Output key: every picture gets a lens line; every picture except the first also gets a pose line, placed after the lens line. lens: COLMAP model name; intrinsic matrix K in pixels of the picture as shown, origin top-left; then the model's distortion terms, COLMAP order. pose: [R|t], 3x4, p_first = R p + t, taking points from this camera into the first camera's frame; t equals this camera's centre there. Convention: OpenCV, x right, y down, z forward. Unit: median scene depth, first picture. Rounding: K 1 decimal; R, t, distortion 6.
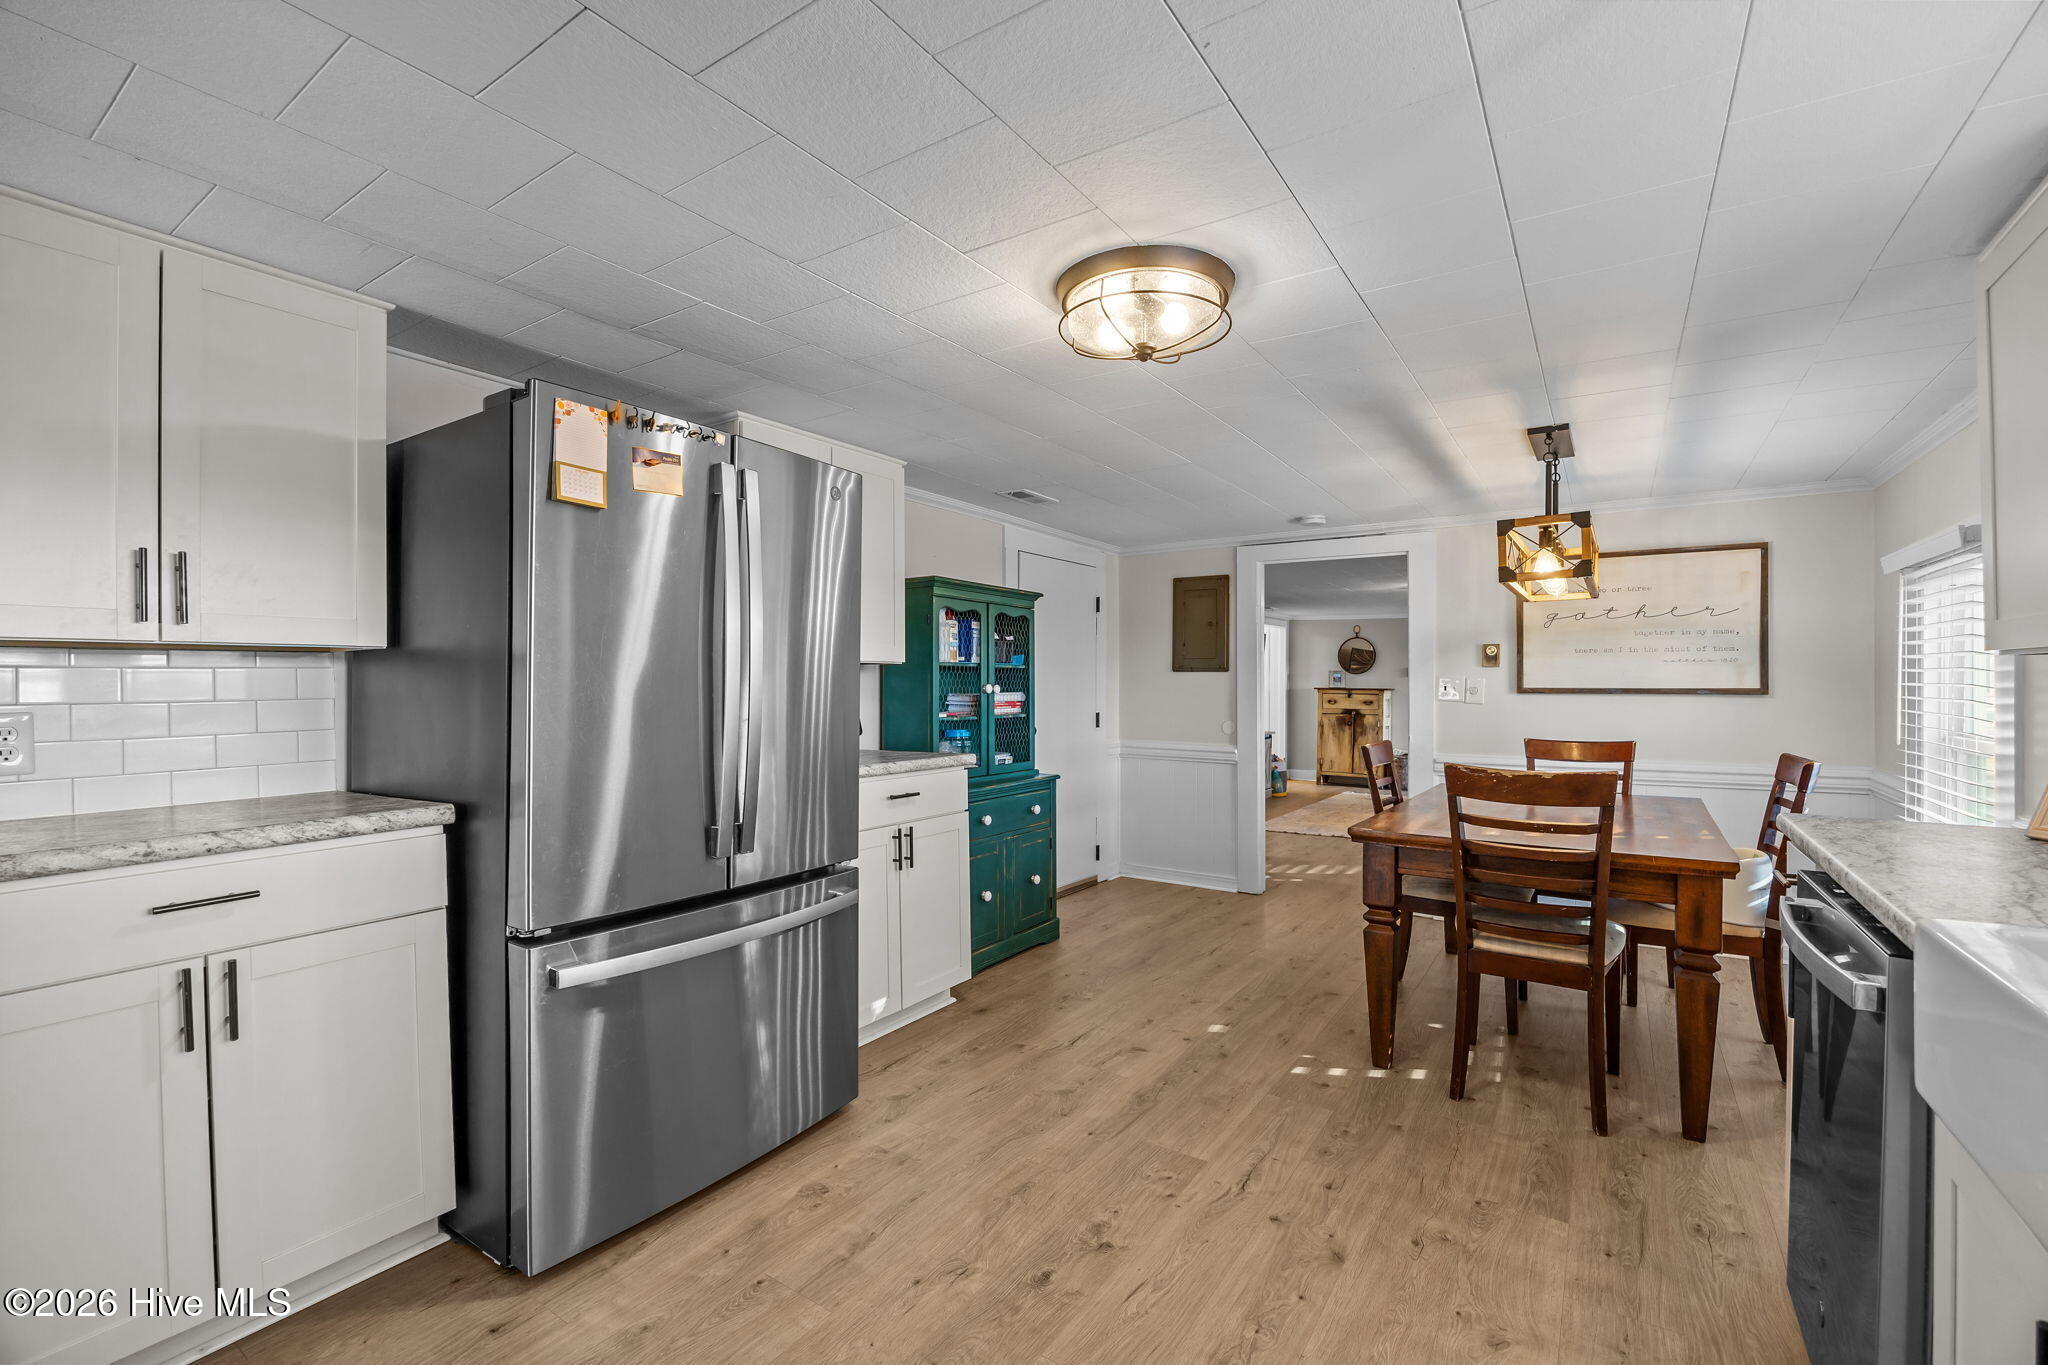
lens RADIAL K [[878.5, 0, 1025.5], [0, 878.5, 673.4], [0, 0, 1]] dist [-0.014898, 0.001350]
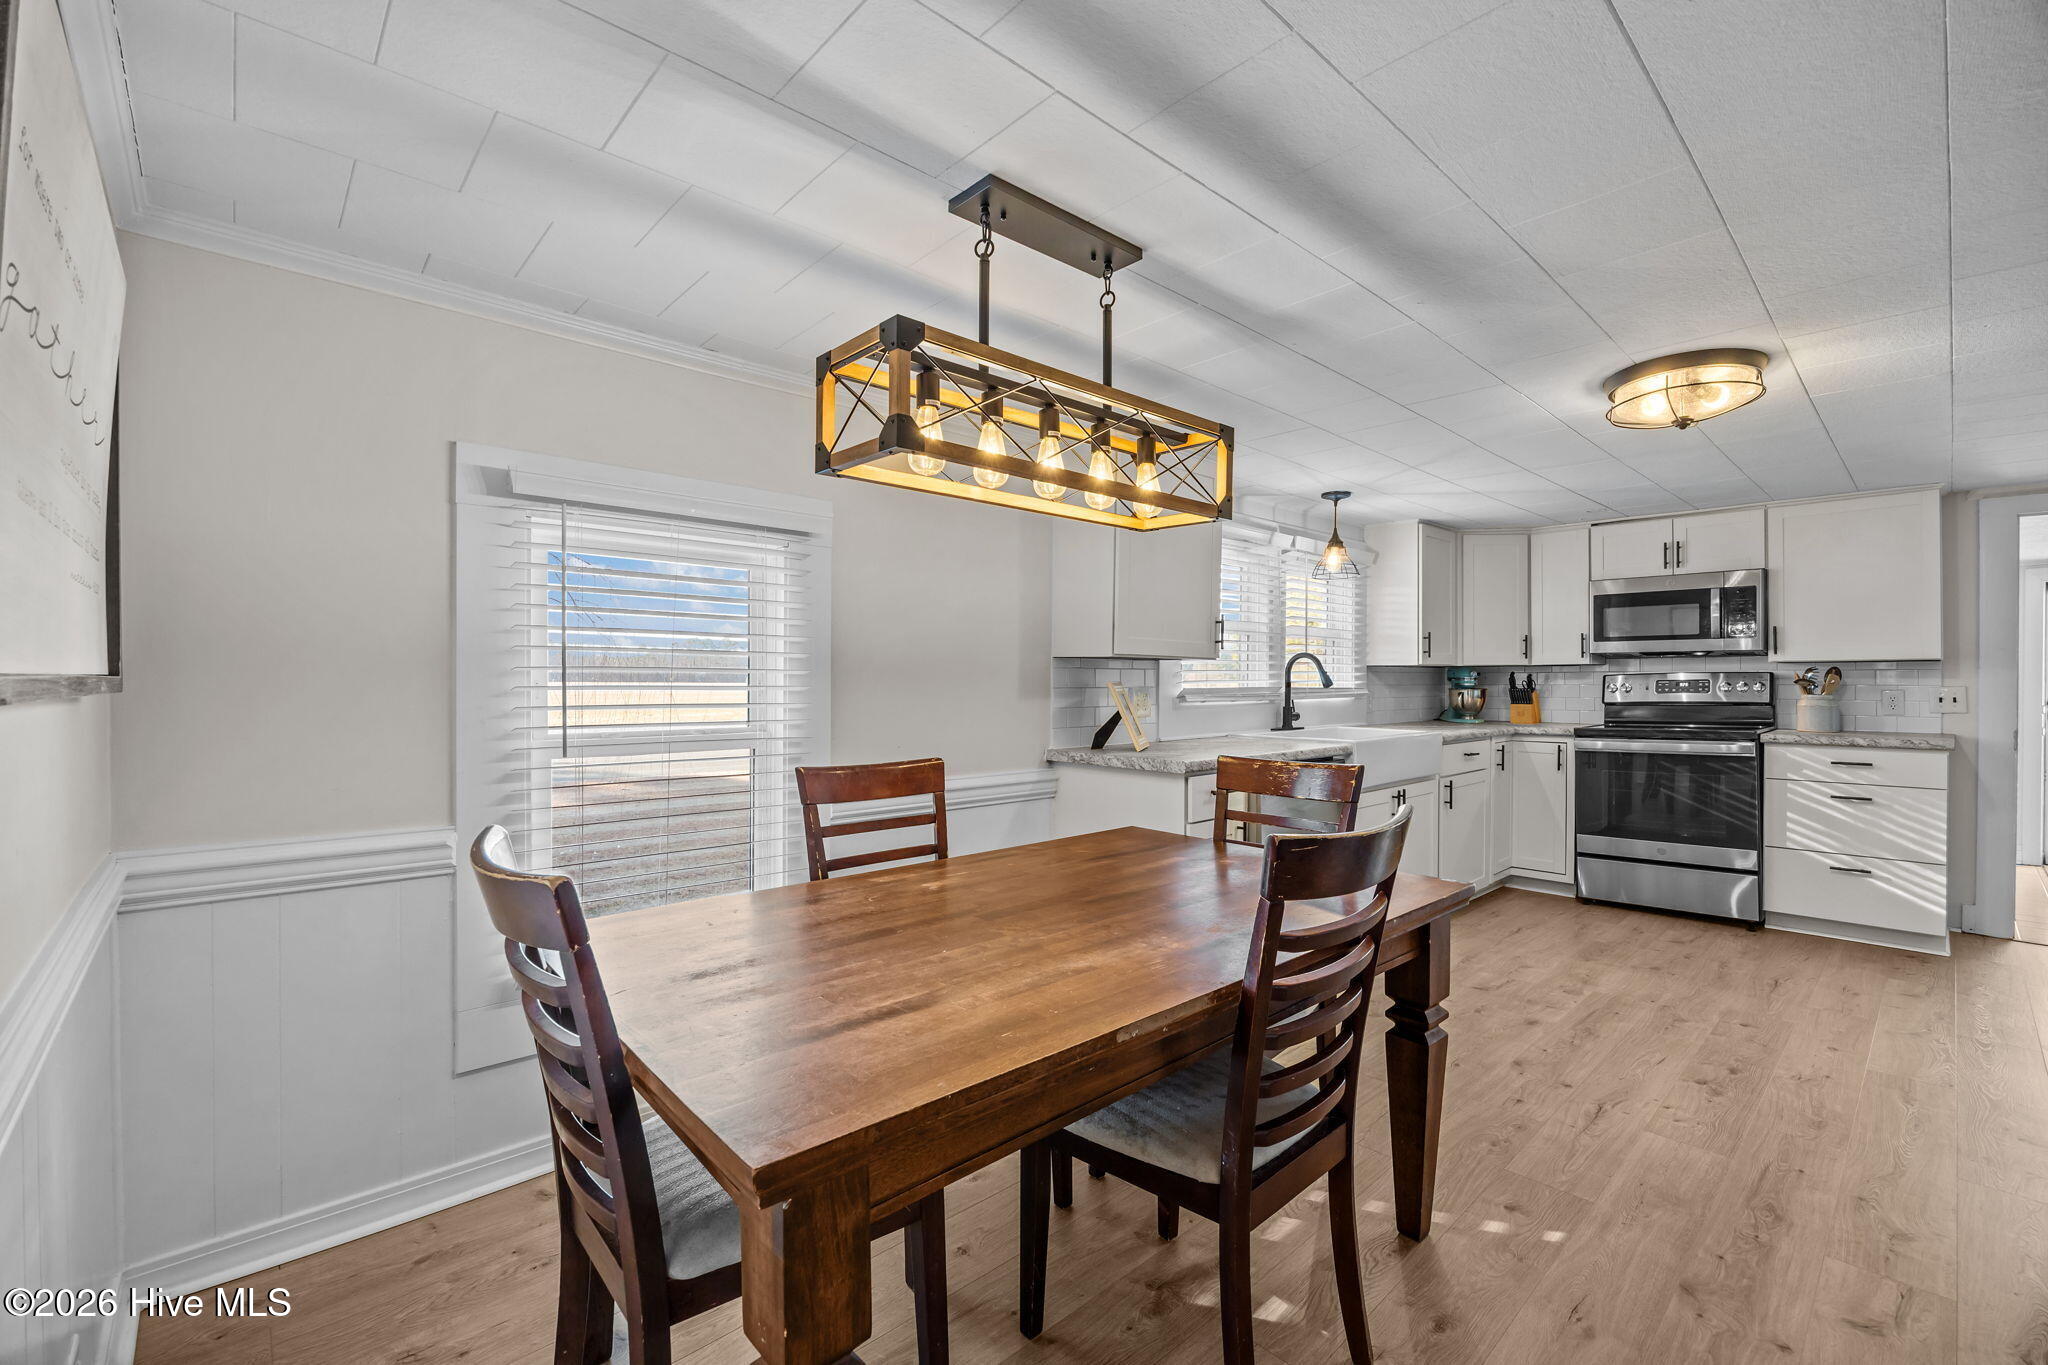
lens RADIAL K [[878.5, 0, 1028.9], [0, 878.5, 686.0], [0, 0, 1]] dist [-0.014898, 0.001350]
pose [[-0.974056, -0.005958, 0.226230, 0.387428], [-0.006657, 0.999975, -0.002327, 0.019543], [-0.226211, -0.003773, -0.974071, 1.220121]]
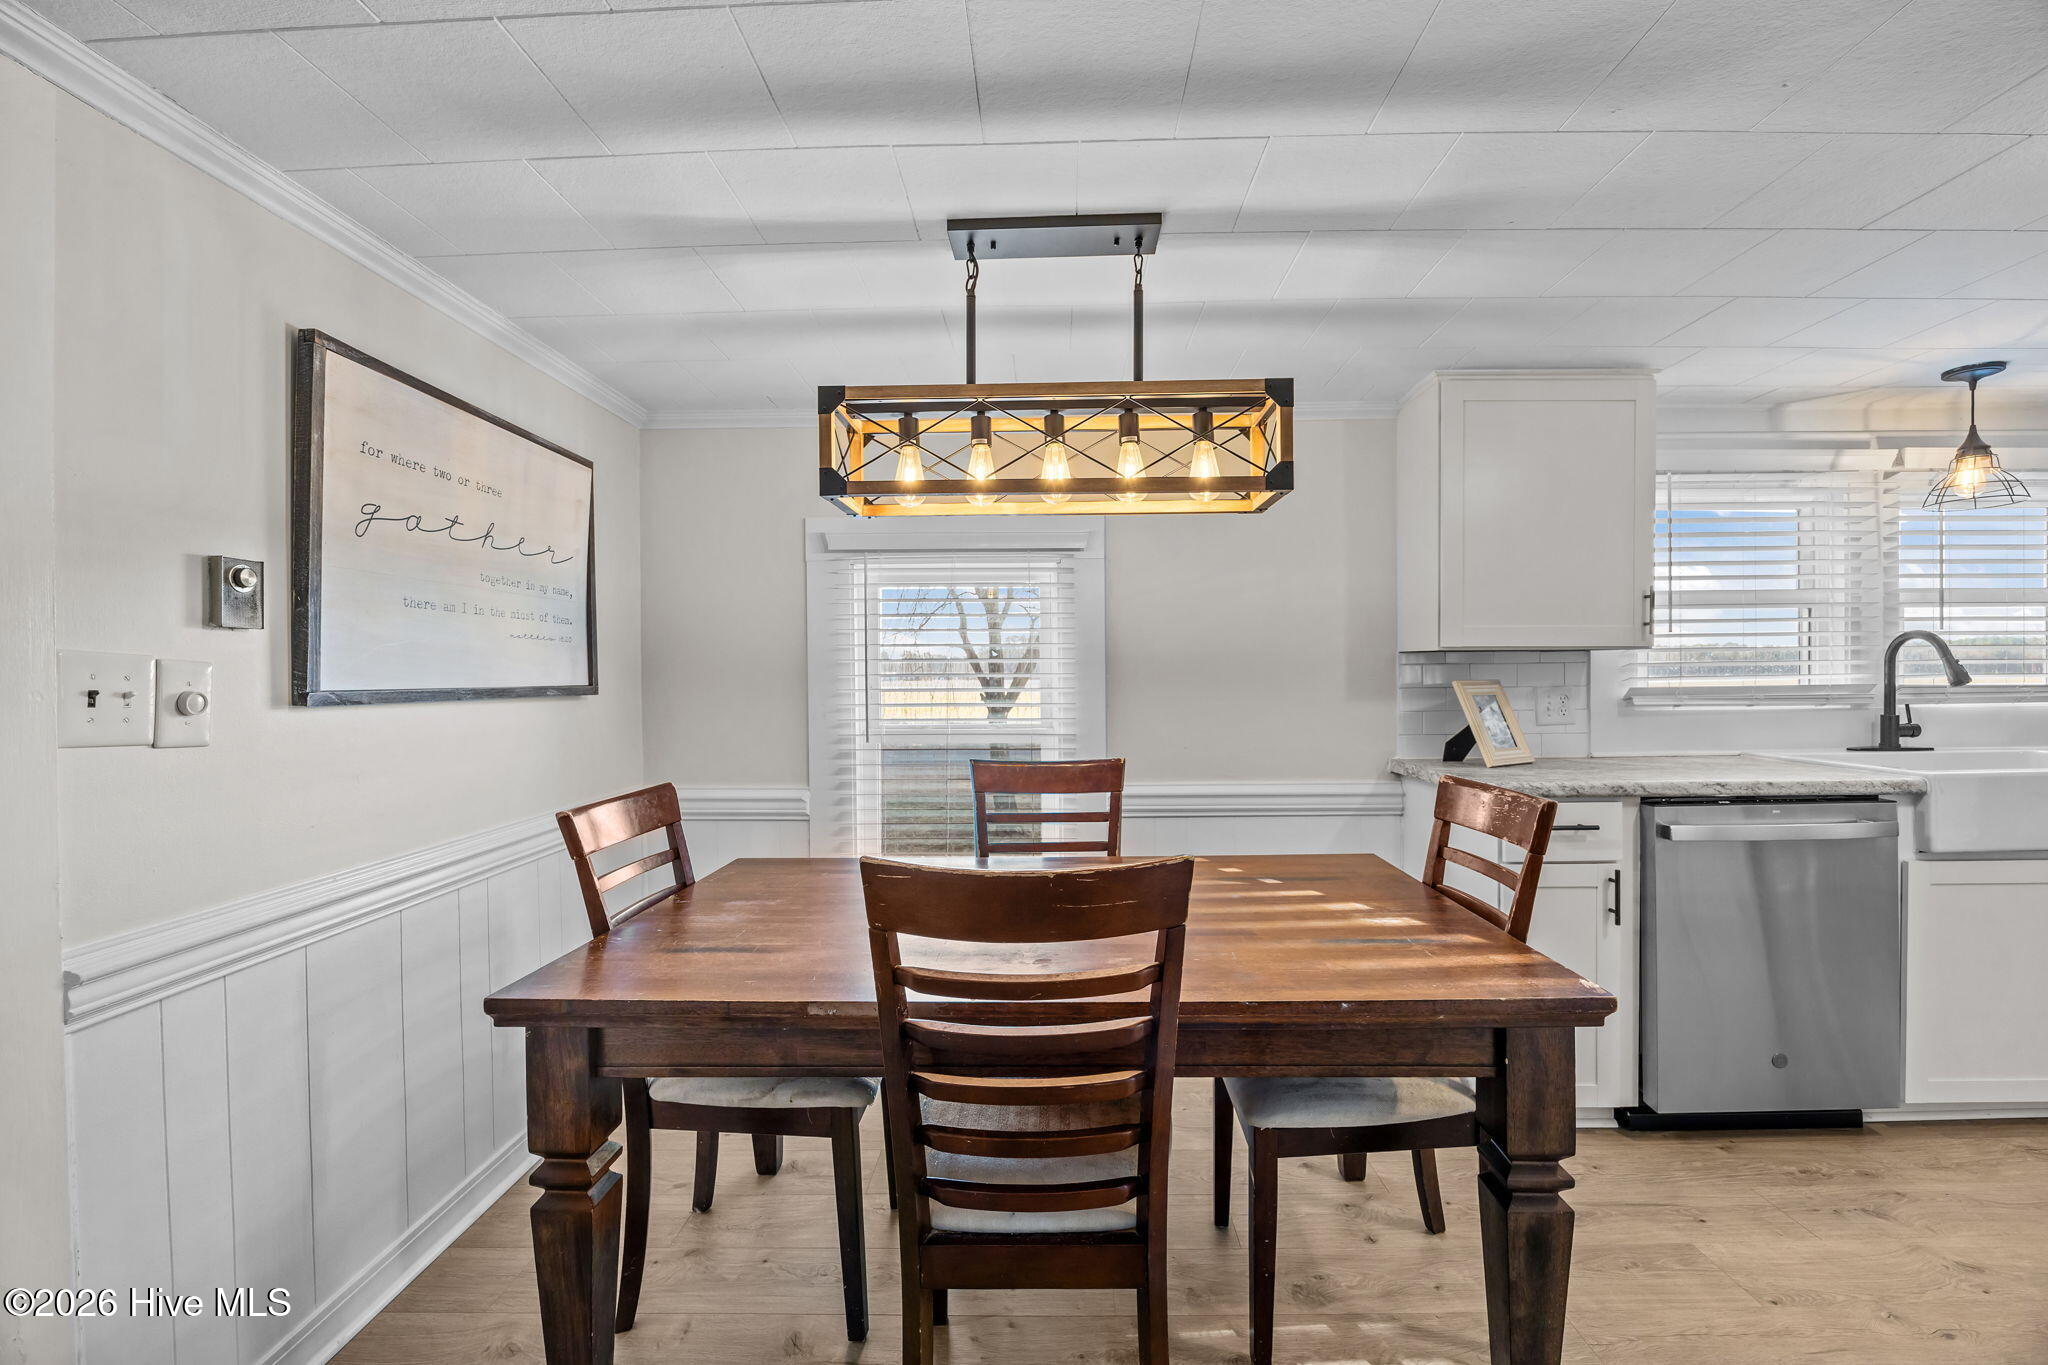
lens RADIAL K [[878.5, 0, 1030.1], [0, 878.5, 684.0], [0, 0, 1]] dist [-0.014898, 0.001350]
pose [[-0.543910, -0.004044, 0.839134, 0.115481], [-0.000399, 0.999990, 0.004560, 0.012862], [-0.839143, 0.002145, -0.543906, 1.044440]]
